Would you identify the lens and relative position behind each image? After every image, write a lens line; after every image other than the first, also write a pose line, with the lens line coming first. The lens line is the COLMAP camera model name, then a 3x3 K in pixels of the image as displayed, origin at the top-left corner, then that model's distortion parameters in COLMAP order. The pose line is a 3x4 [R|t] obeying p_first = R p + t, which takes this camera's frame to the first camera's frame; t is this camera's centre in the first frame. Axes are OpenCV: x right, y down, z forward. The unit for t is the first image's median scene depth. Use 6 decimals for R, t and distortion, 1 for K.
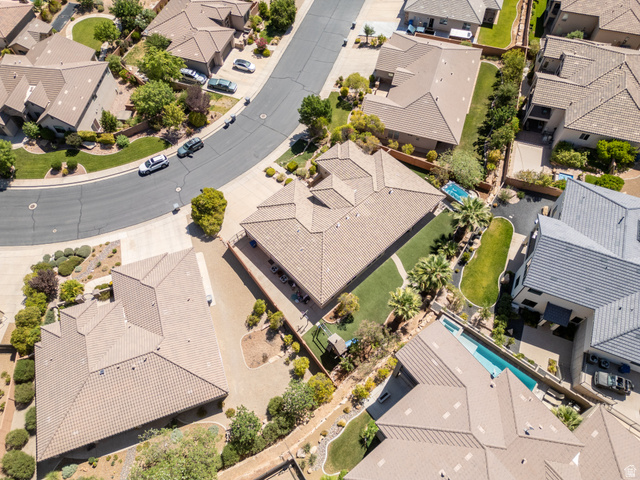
lens RADIAL K [[448.9, 0, 321.0], [0, 448.9, 239.1], [0, 0, 1]] dist [0.073778, -0.065148]
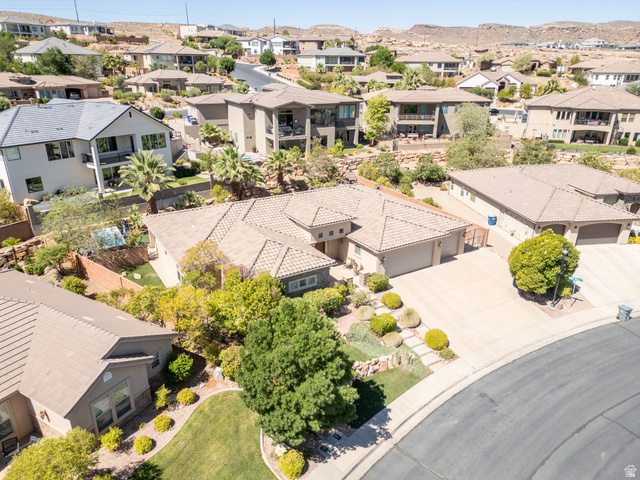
lens RADIAL K [[448.9, 0, 321.0], [0, 448.9, 239.1], [0, 0, 1]] dist [0.073778, -0.065148]
pose [[-0.981099, -0.075736, 0.178072, -0.081731], [0.162121, 0.180730, 0.970079, -0.651430], [-0.105653, 0.980612, -0.165036, 1.089440]]
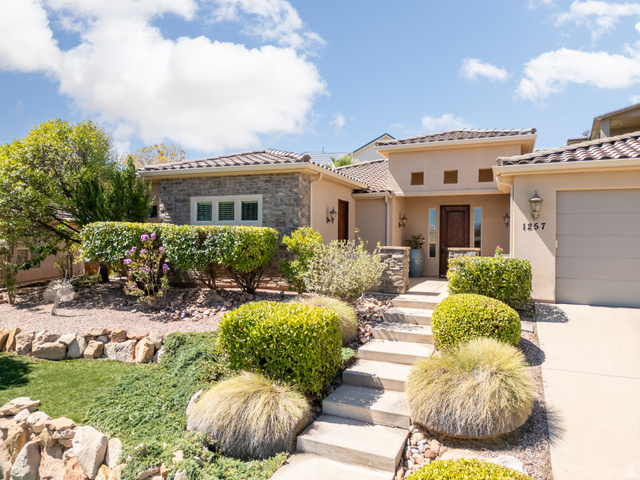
lens RADIAL K [[448.9, 0, 321.0], [0, 448.9, 239.1], [0, 0, 1]] dist [0.073778, -0.065148]
pose [[-0.400908, 0.006465, 0.916095, -0.165071], [0.777468, 0.531335, 0.336492, -0.216893], [-0.484579, 0.847137, -0.218043, 1.090113]]
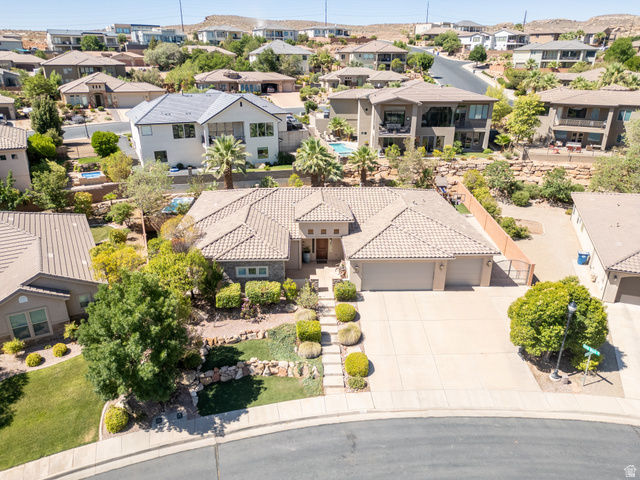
lens RADIAL K [[448.9, 0, 321.0], [0, 448.9, 239.1], [0, 0, 1]] dist [0.073778, -0.065148]
pose [[-0.756743, -0.243155, 0.606808, -0.319870], [0.556512, 0.247394, 0.793153, -0.537852], [-0.342980, 0.937908, -0.051895, 1.026858]]
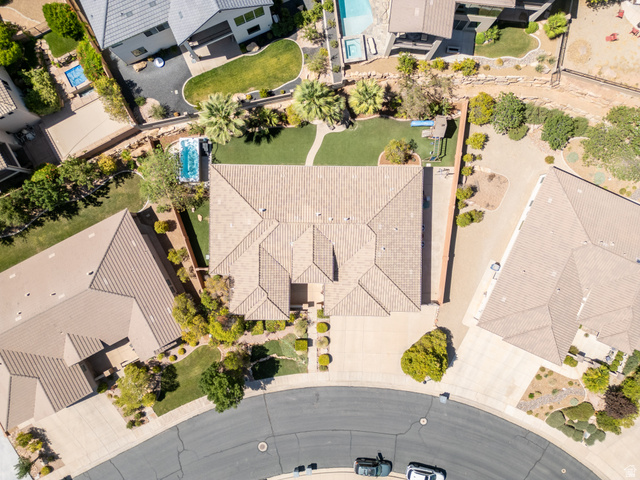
lens RADIAL K [[448.9, 0, 321.0], [0, 448.9, 239.1], [0, 0, 1]] dist [0.073778, -0.065148]
pose [[-0.719288, -0.694649, -0.009385, 0.049922], [0.594717, -0.622682, 0.508506, -0.461457], [-0.359077, 0.360181, 0.861007, 0.280893]]
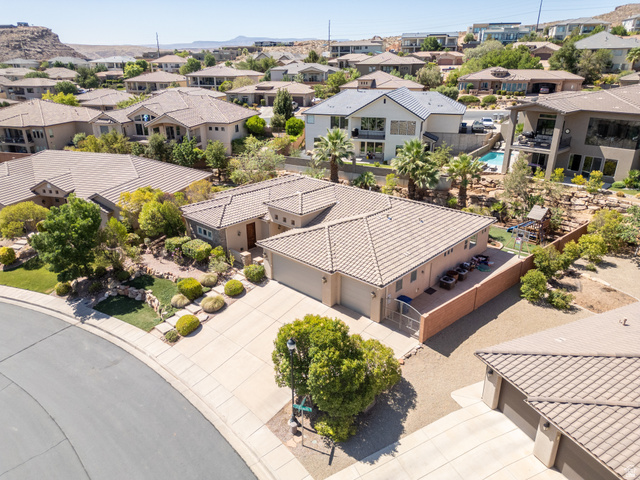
lens RADIAL K [[448.9, 0, 321.0], [0, 448.9, 239.1], [0, 0, 1]] dist [0.073778, -0.065148]
pose [[-0.068664, -0.370538, 0.926276, -0.536591], [0.853577, 0.458794, 0.246806, -0.202923], [-0.516421, 0.807595, 0.284780, 0.822645]]
